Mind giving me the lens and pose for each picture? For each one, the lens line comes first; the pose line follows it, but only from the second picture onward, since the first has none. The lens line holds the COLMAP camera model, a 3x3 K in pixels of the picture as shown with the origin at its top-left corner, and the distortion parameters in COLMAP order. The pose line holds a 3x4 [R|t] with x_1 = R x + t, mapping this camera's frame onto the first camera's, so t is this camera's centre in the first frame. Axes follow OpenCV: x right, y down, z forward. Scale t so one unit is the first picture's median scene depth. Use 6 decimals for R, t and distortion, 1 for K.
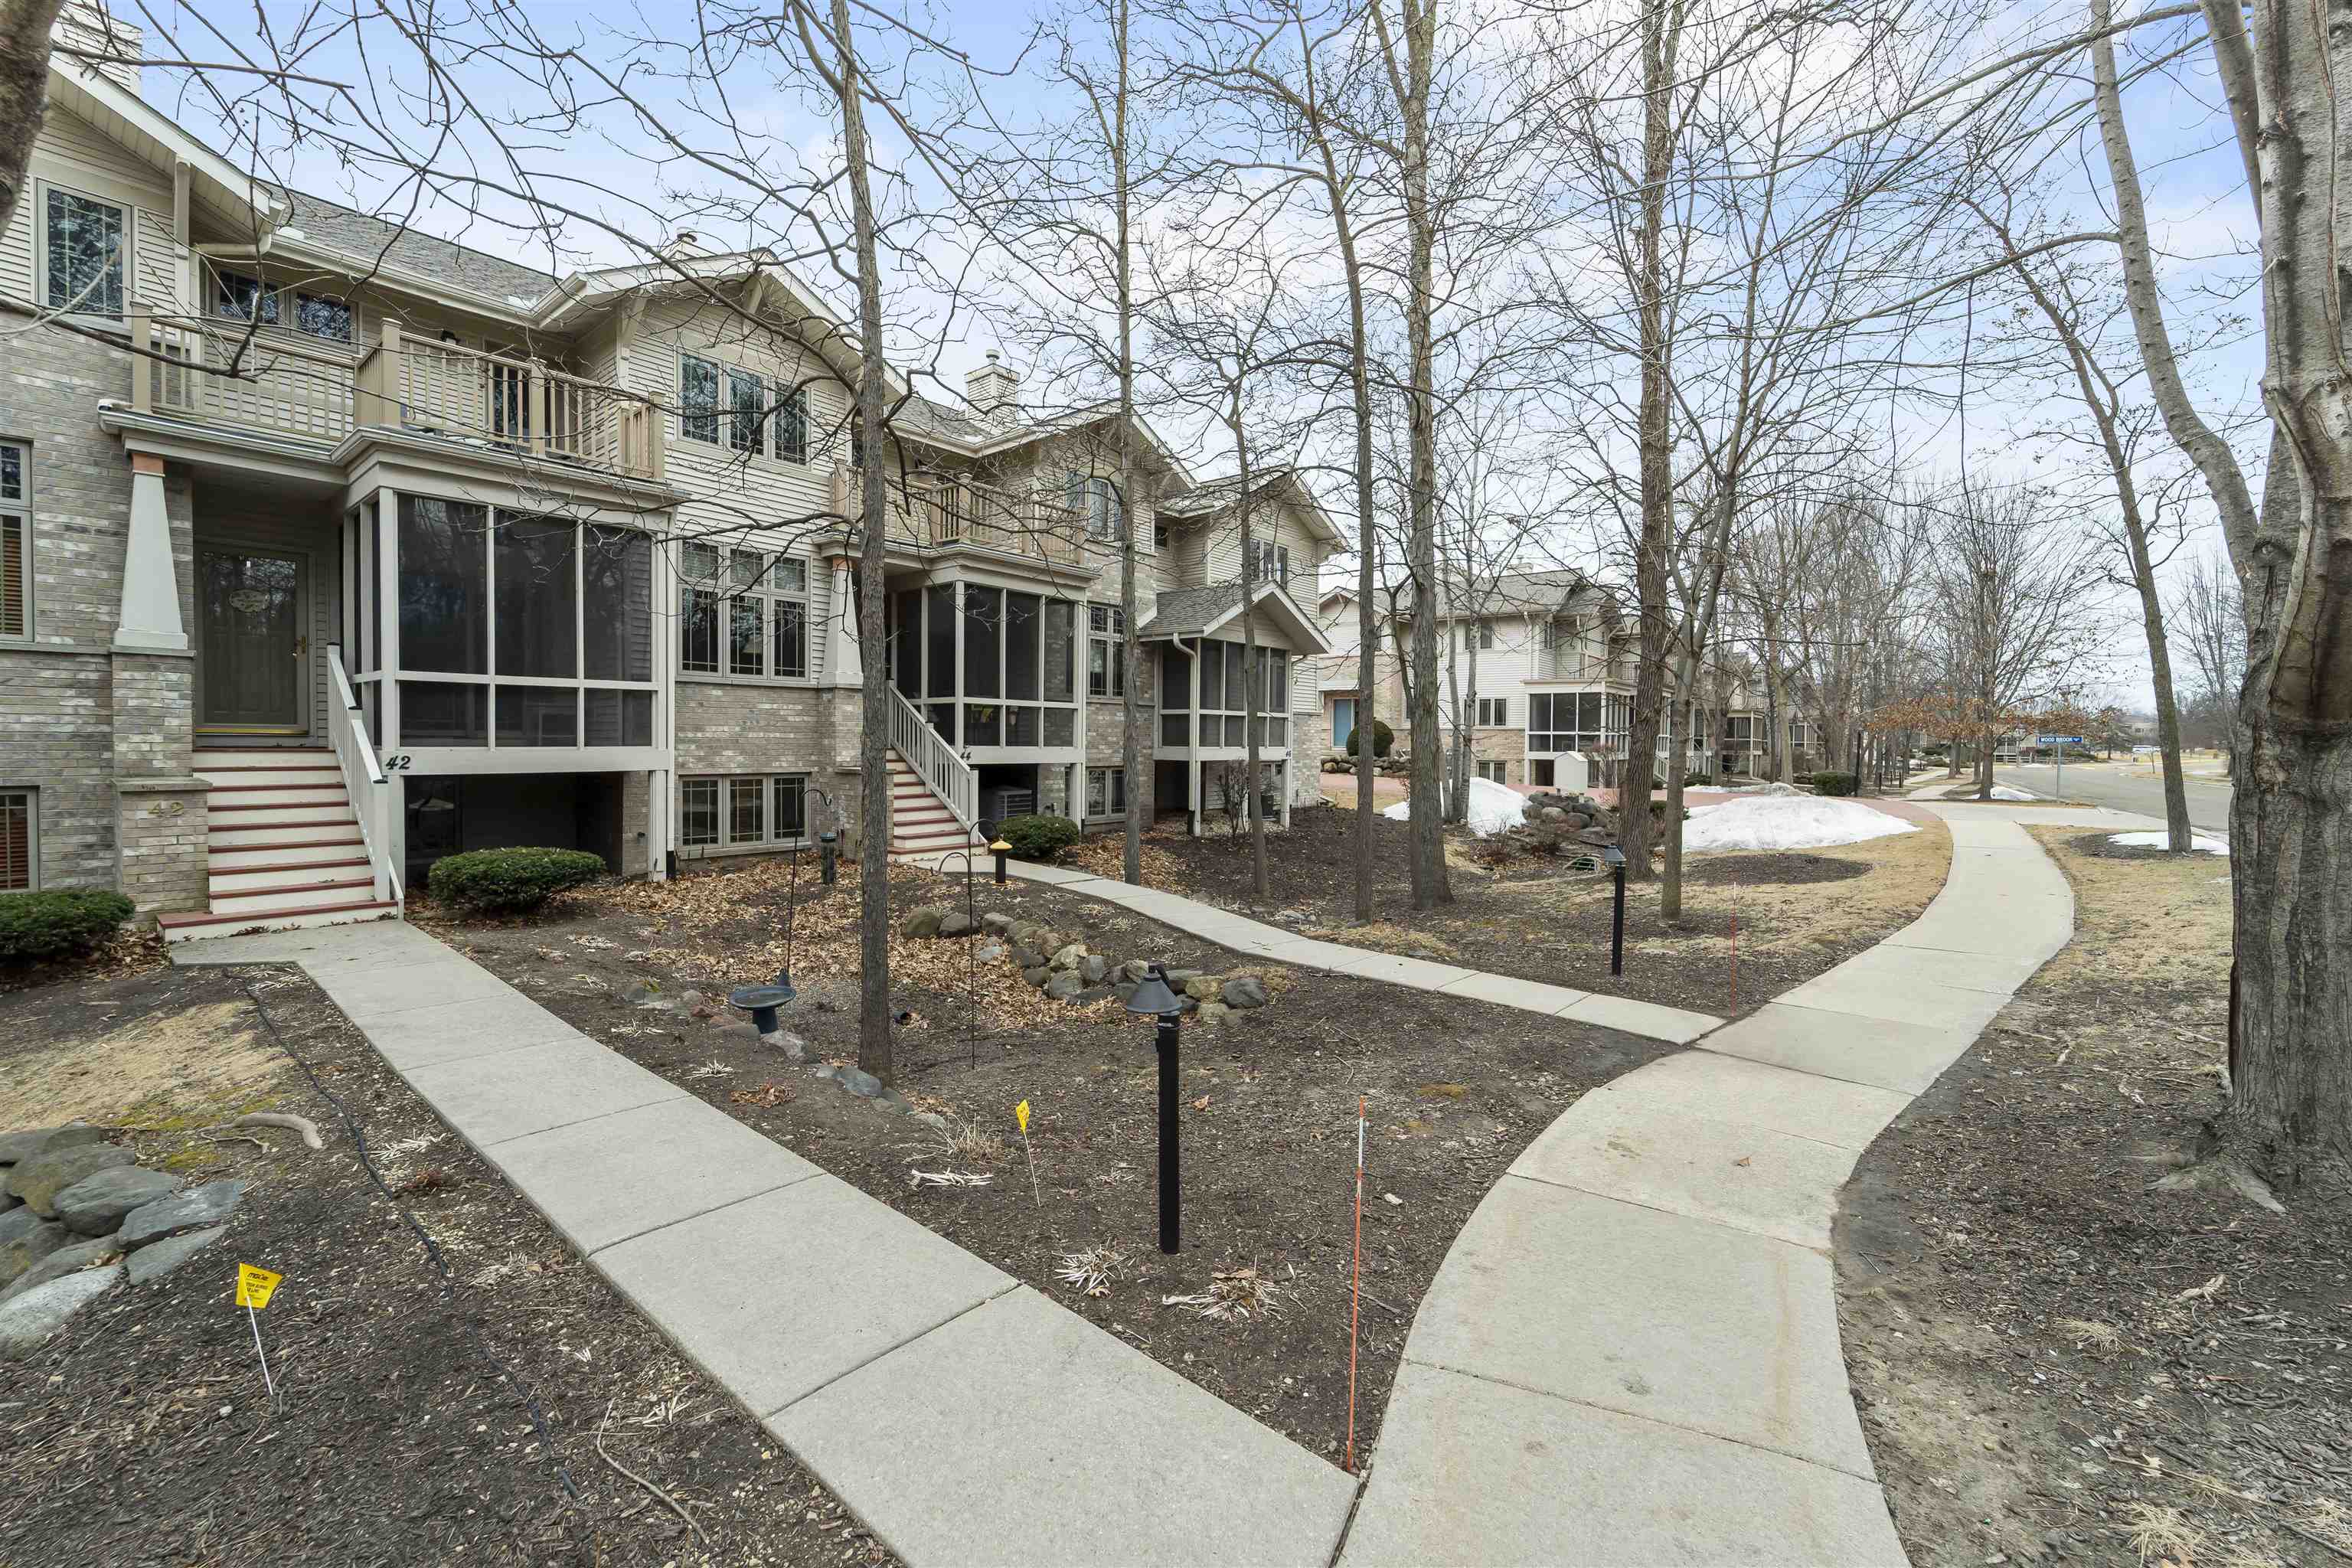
lens RADIAL K [[939.5, 0, 1180.0], [0, 939.5, 751.2], [0, 0, 1]] dist [0.000145, -0.000332]
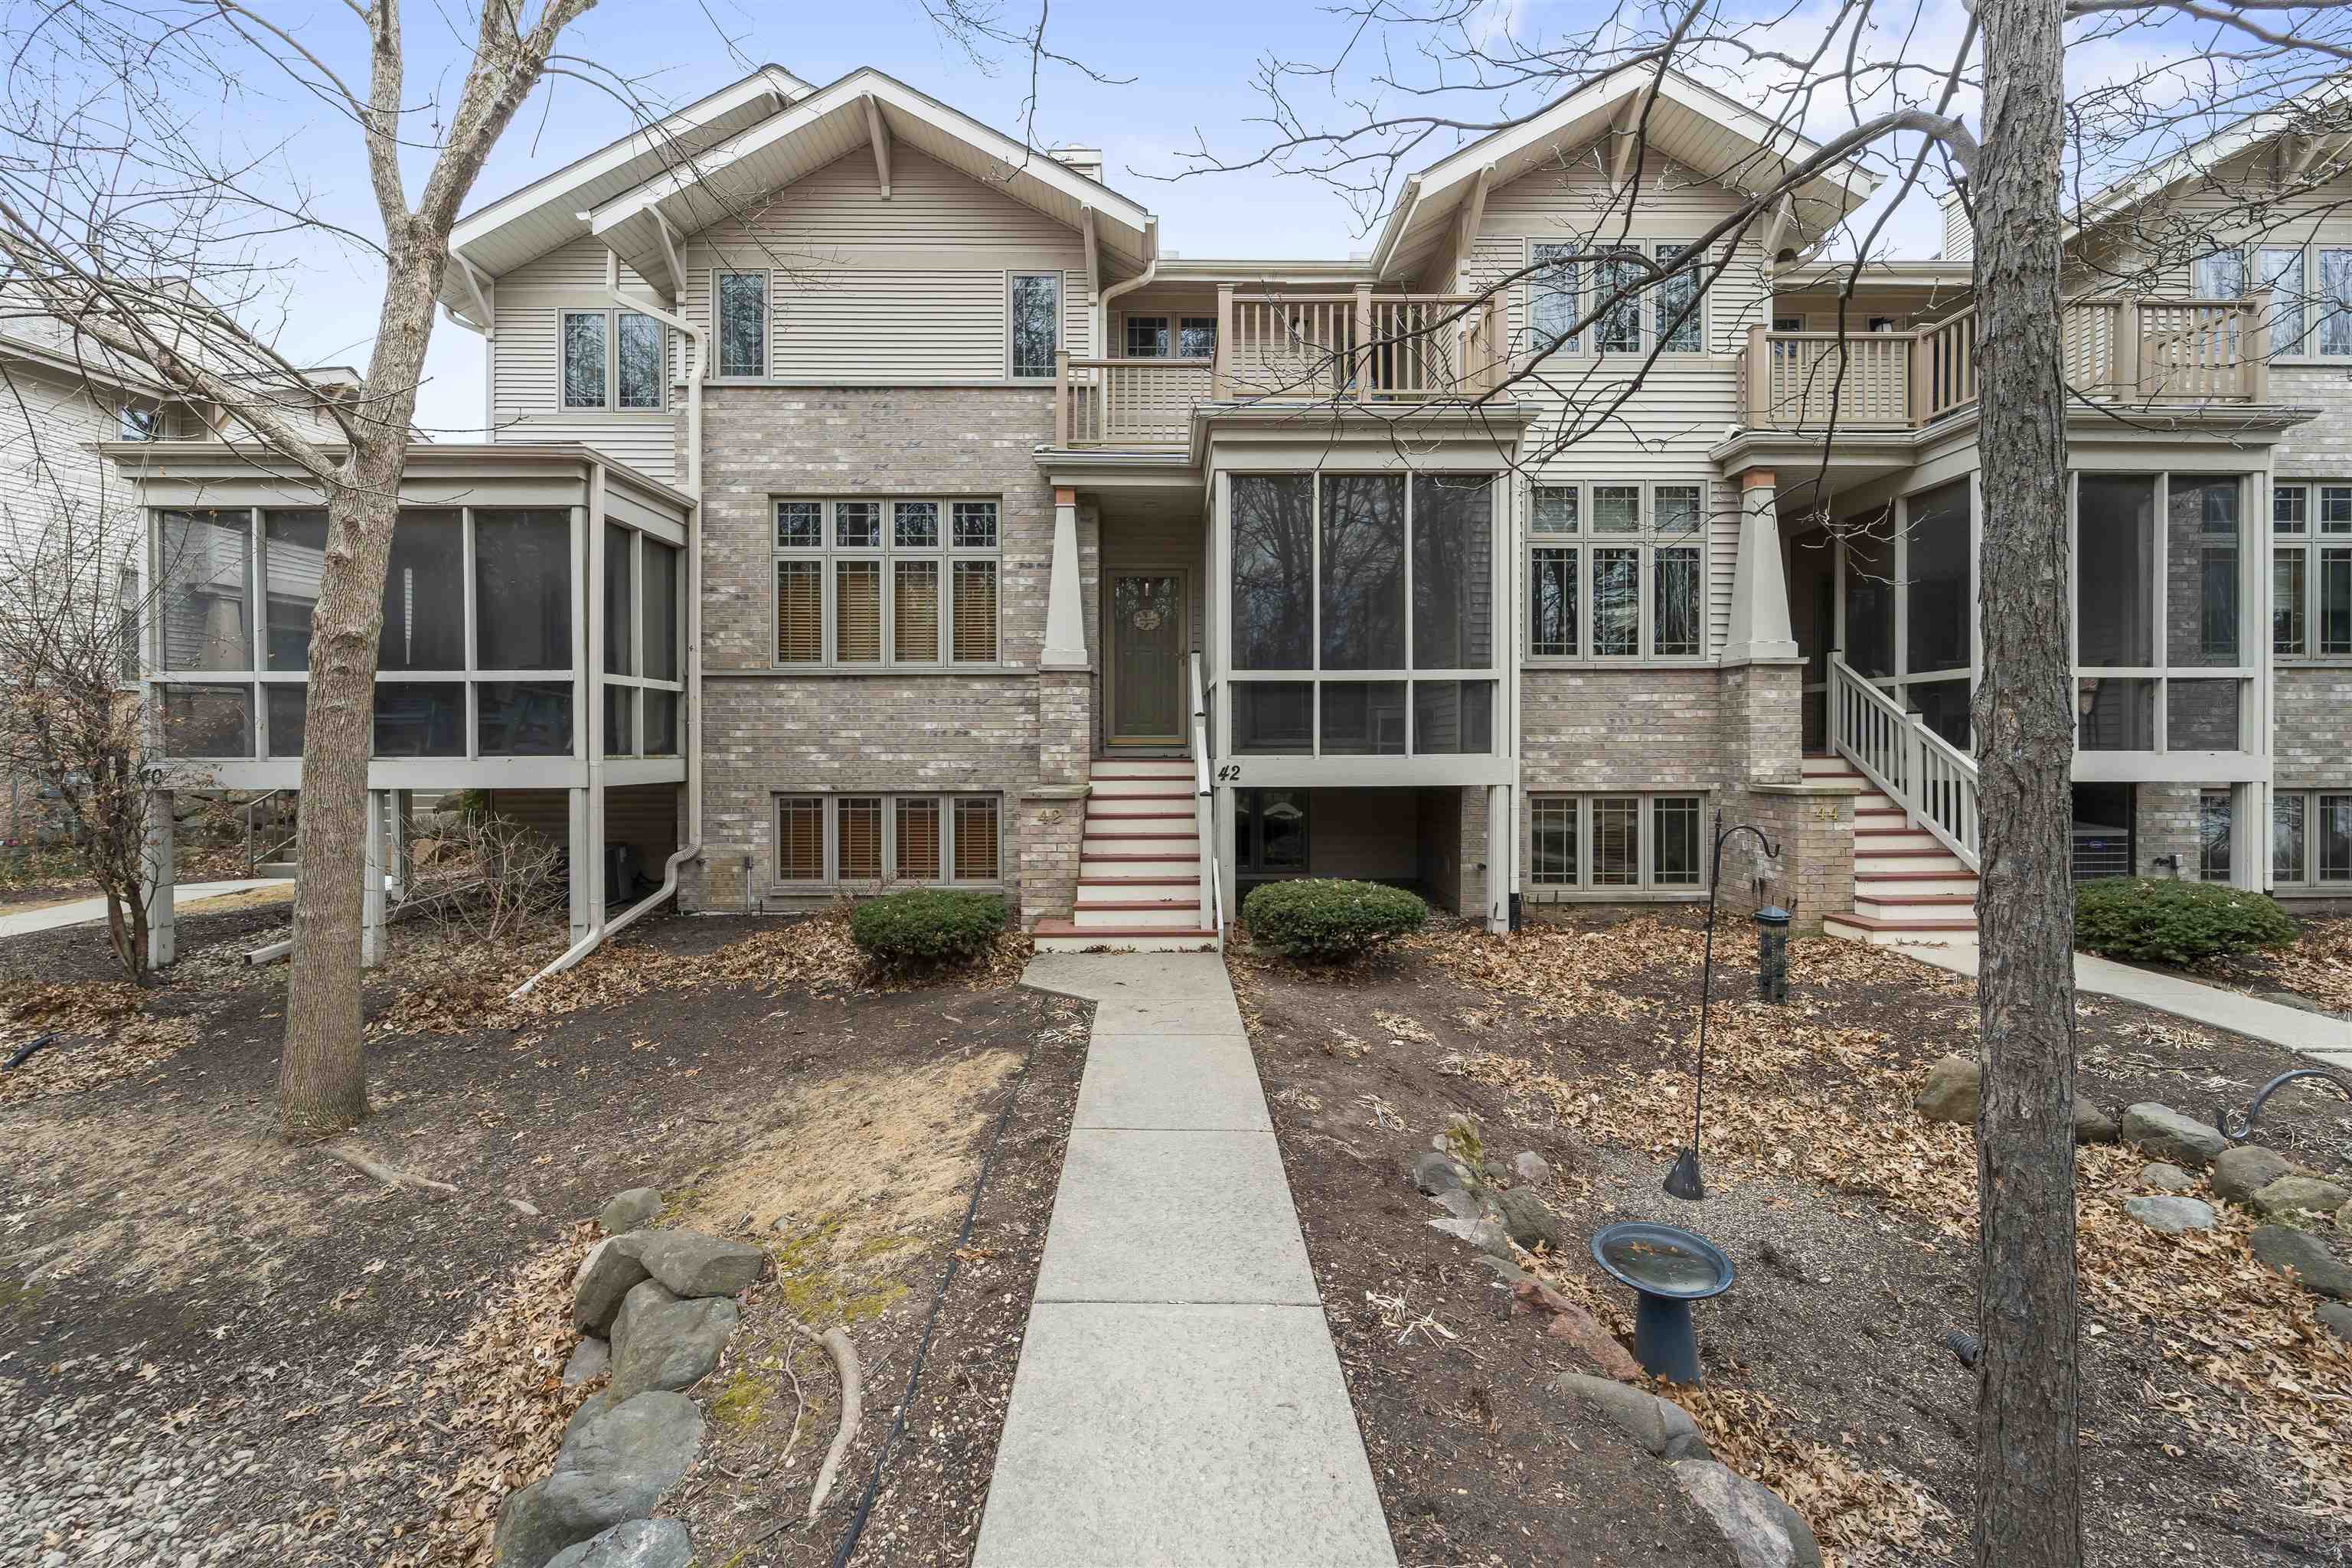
lens RADIAL K [[939.5, 0, 1175.7], [0, 939.5, 769.3], [0, 0, 1]] dist [0.000145, -0.000332]
pose [[0.649016, 0.003149, -0.760768, -0.148817], [0.000959, 0.999987, 0.004958, 0.003529], [0.760774, -0.003948, 0.649005, 0.309974]]
